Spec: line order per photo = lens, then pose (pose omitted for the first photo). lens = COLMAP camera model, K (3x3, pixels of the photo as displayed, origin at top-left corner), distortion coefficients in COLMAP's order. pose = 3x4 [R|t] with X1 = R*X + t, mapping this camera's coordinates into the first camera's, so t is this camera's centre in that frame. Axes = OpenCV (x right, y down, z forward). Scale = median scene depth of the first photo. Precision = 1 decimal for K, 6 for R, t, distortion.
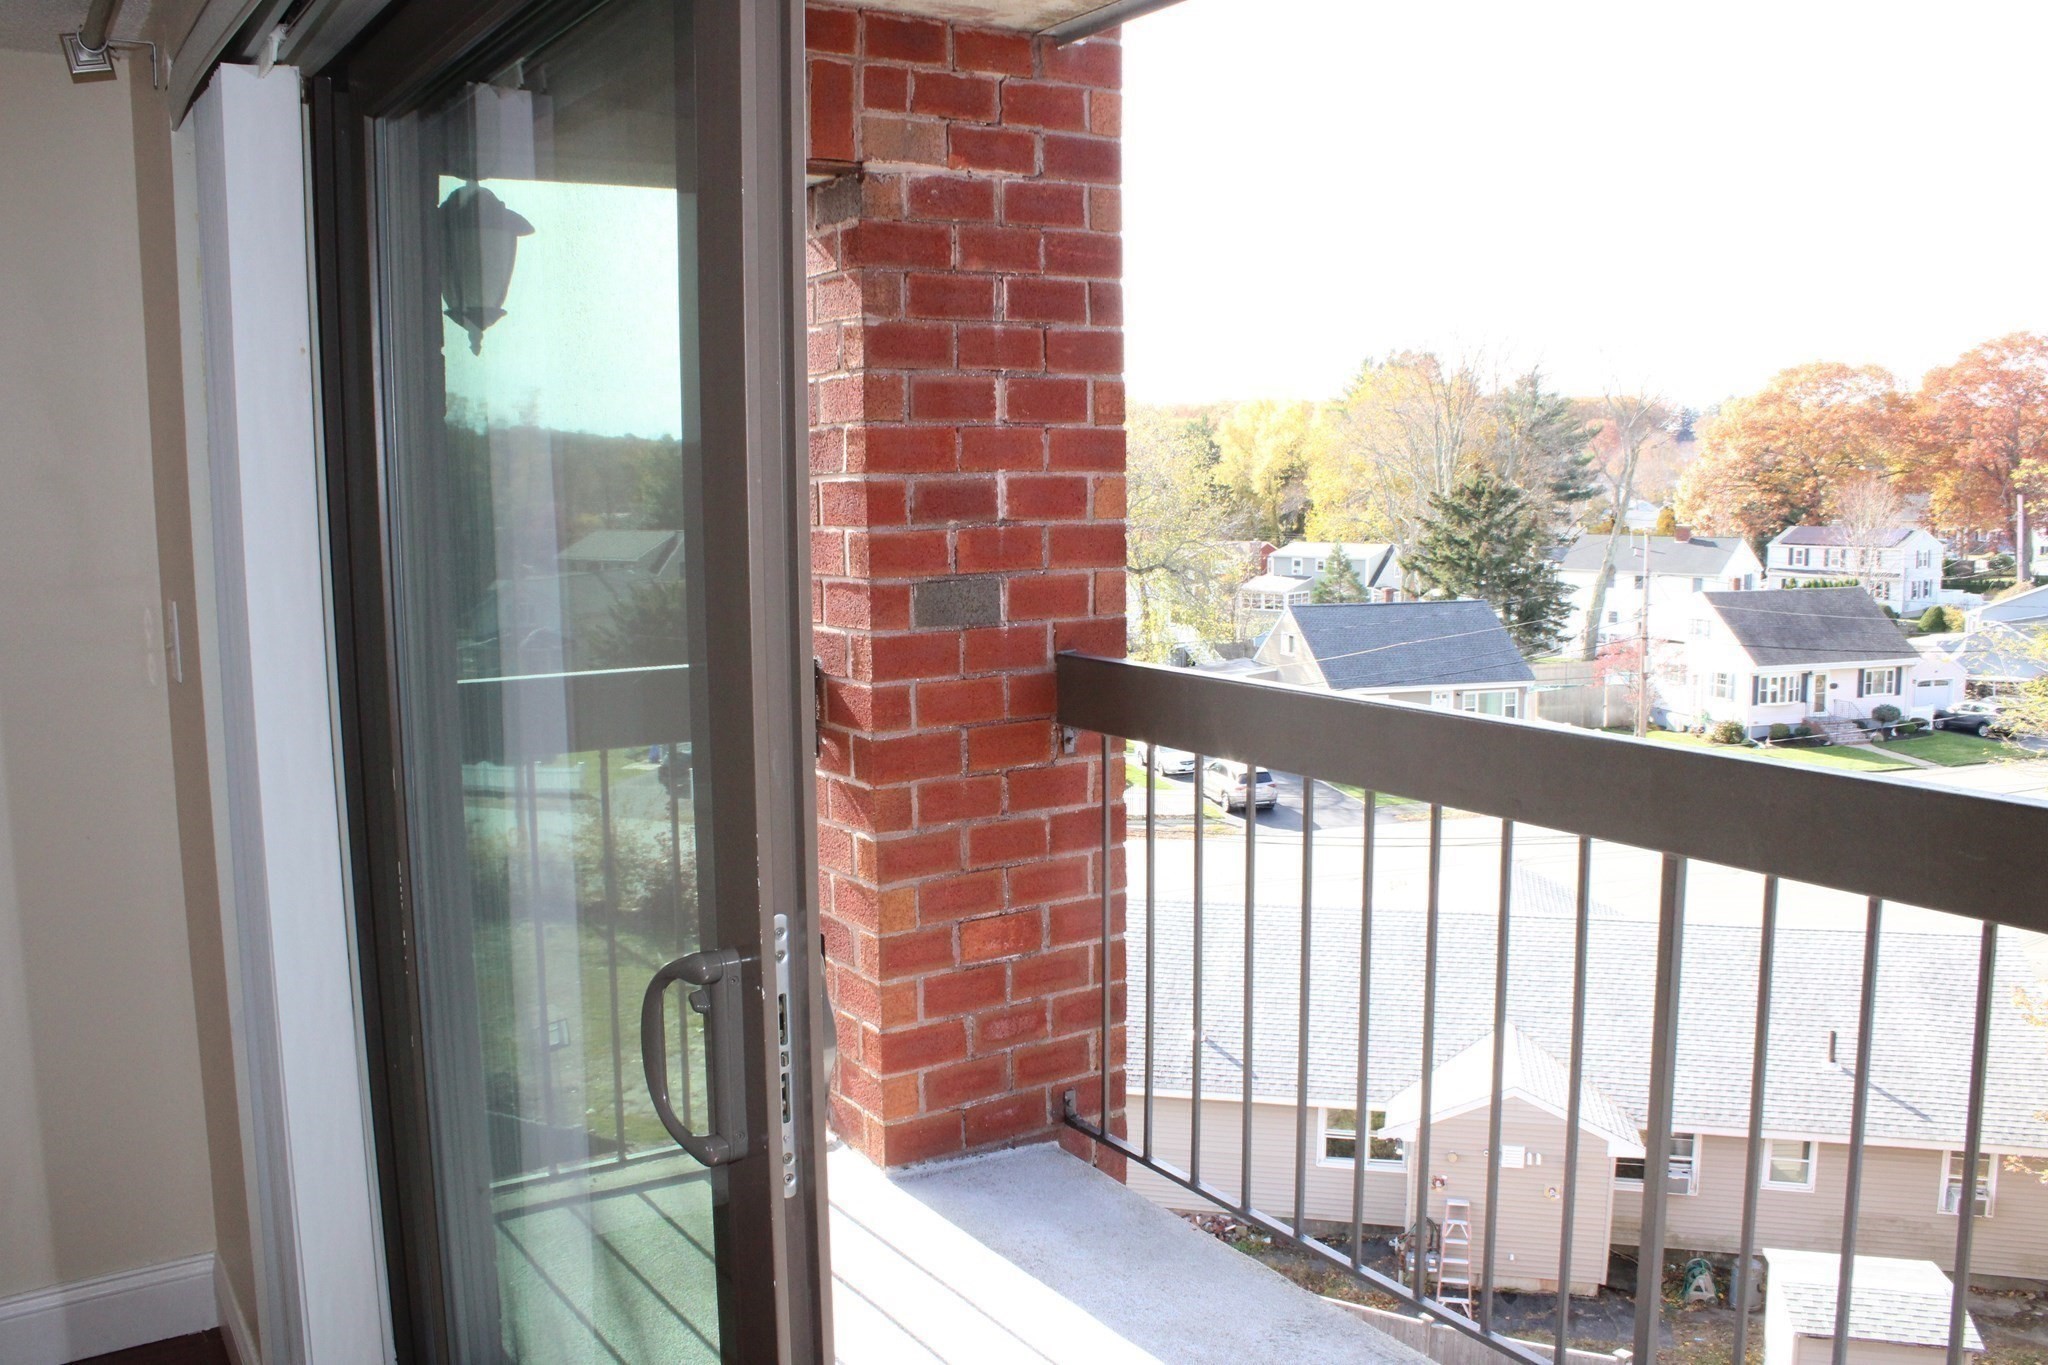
lens RADIAL K [[1700.3, 0, 1014.4], [0, 1700.3, 694.1], [0, 0, 1]] dist [-0.168304, 0.147856]
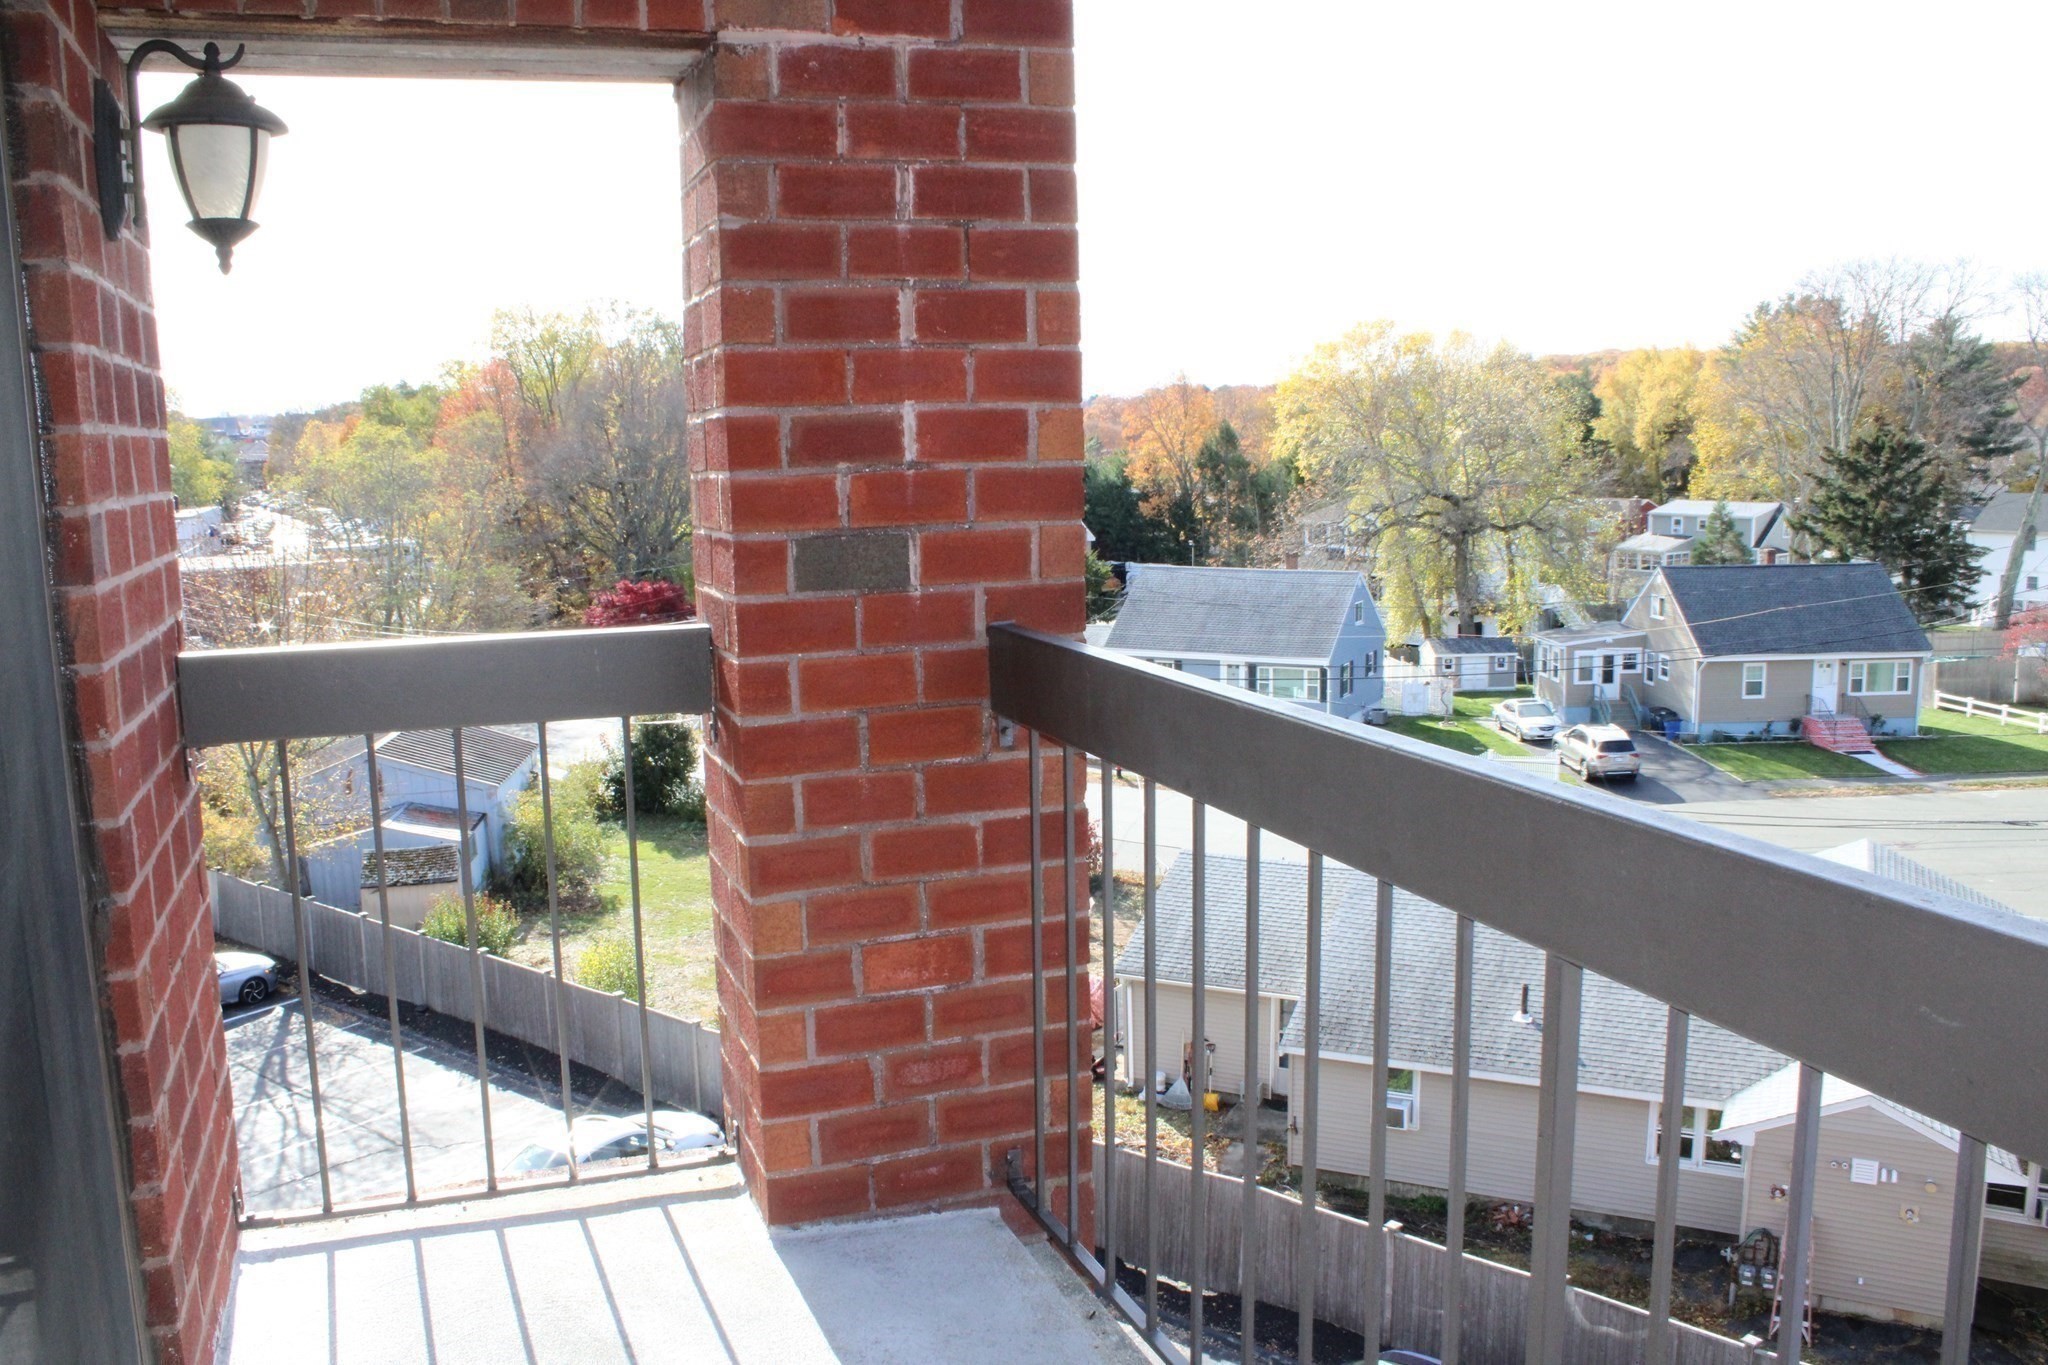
lens RADIAL K [[1700.3, 0, 1014.4], [0, 1700.3, 694.1], [0, 0, 1]] dist [-0.168304, 0.147856]
pose [[0.976605, 0.024319, -0.213660, 0.210640], [-0.018596, 0.999413, 0.028756, -0.014186], [0.214234, -0.024110, 0.976485, 0.197701]]
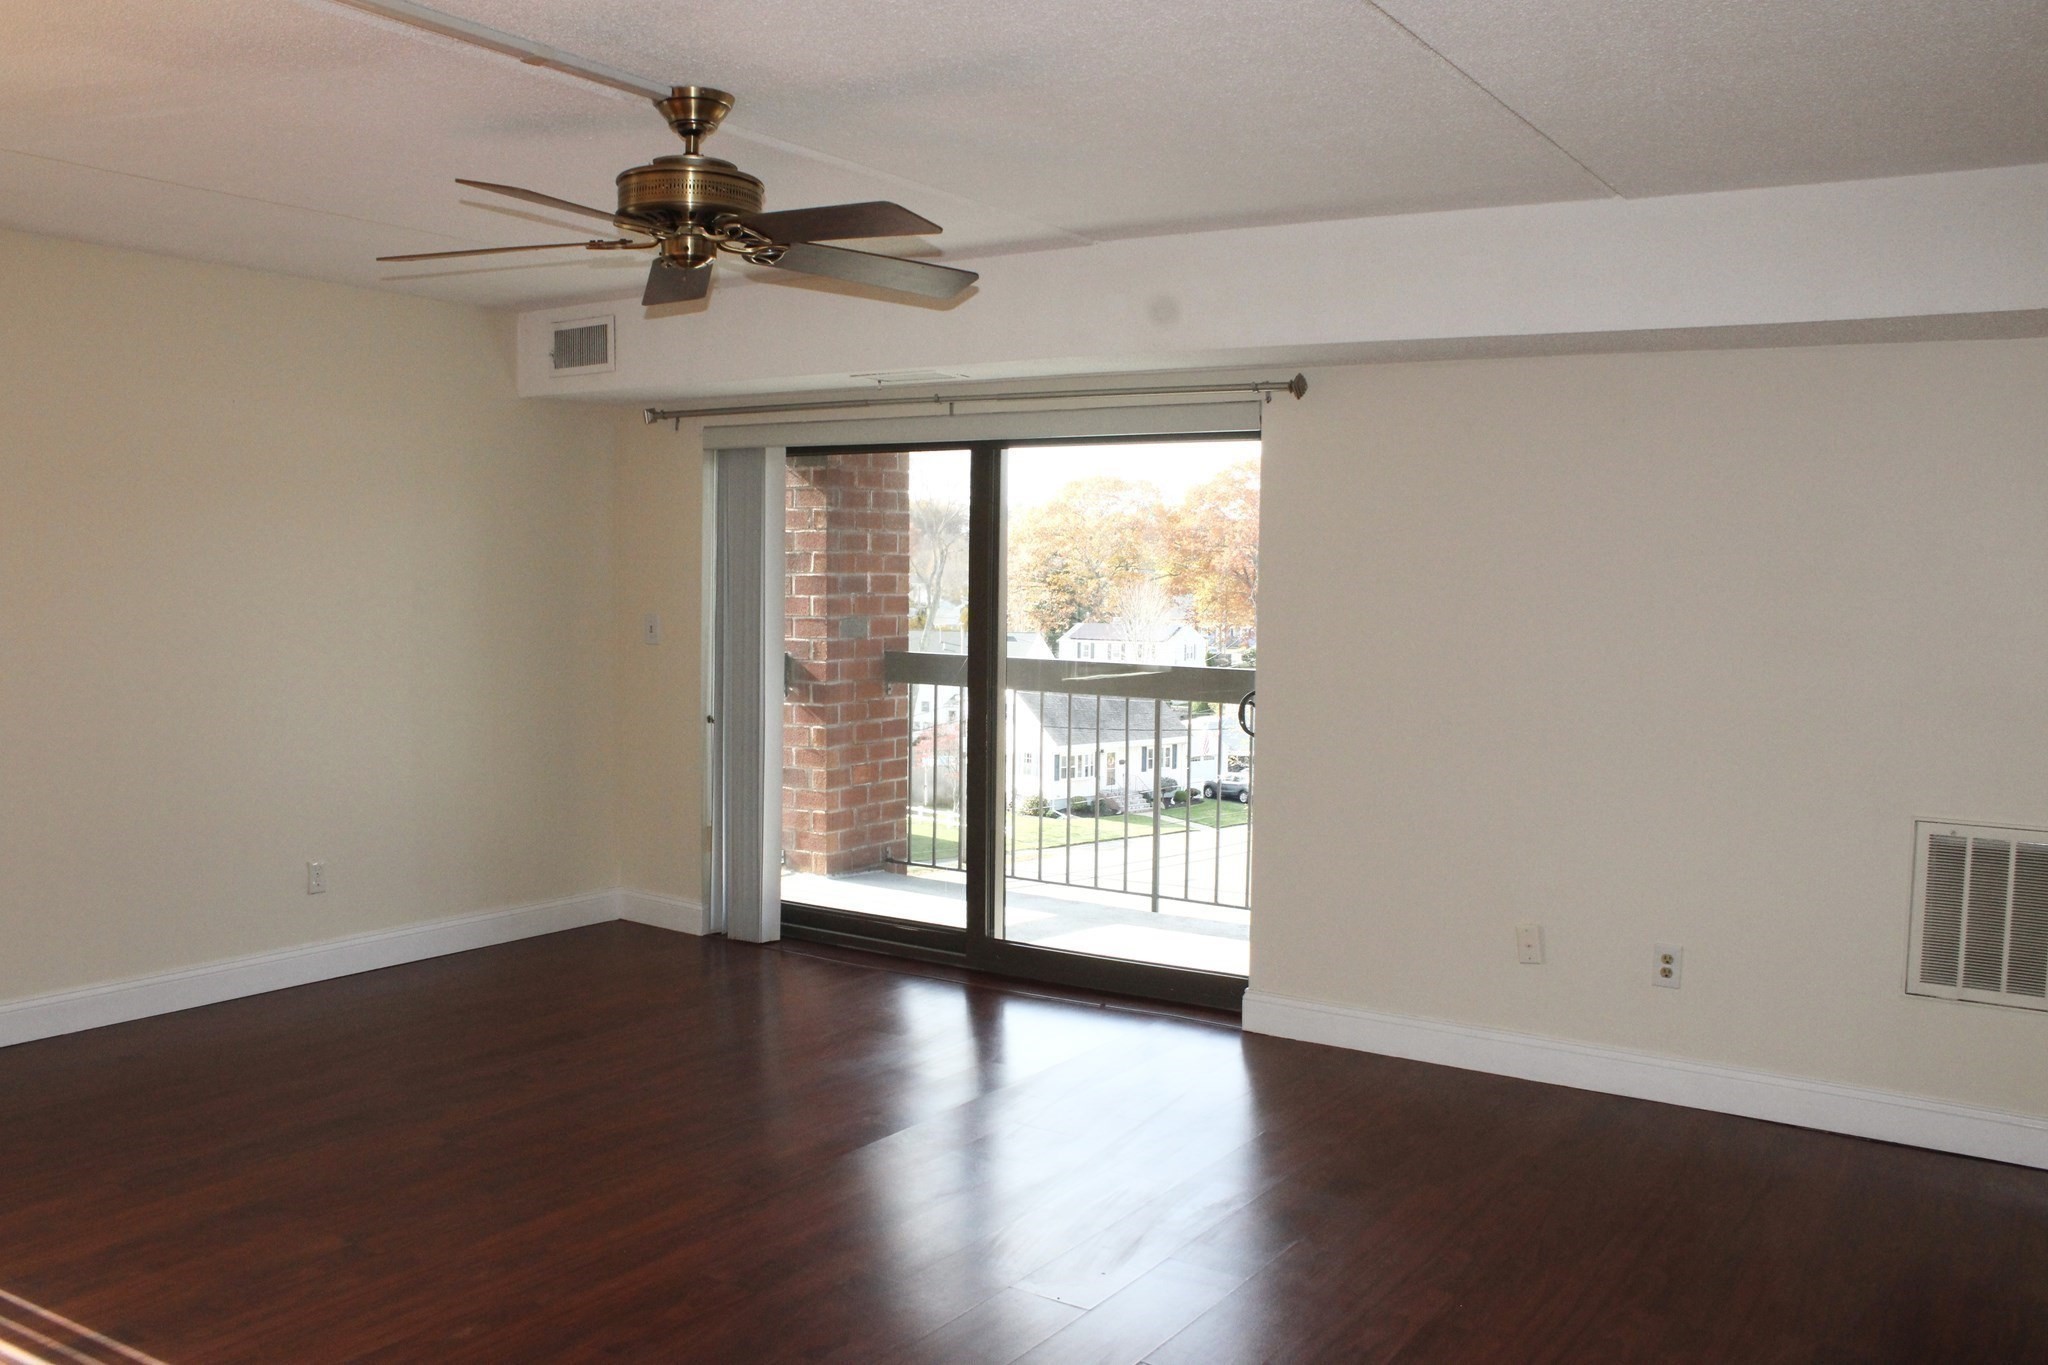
lens RADIAL K [[1700.3, 0, 1014.4], [0, 1700.3, 694.1], [0, 0, 1]] dist [-0.168304, 0.147856]
pose [[0.919479, -0.006474, 0.393087, -0.716965], [0.029265, 0.998217, -0.052014, 0.158608], [-0.392049, 0.059329, 0.918029, -1.181244]]
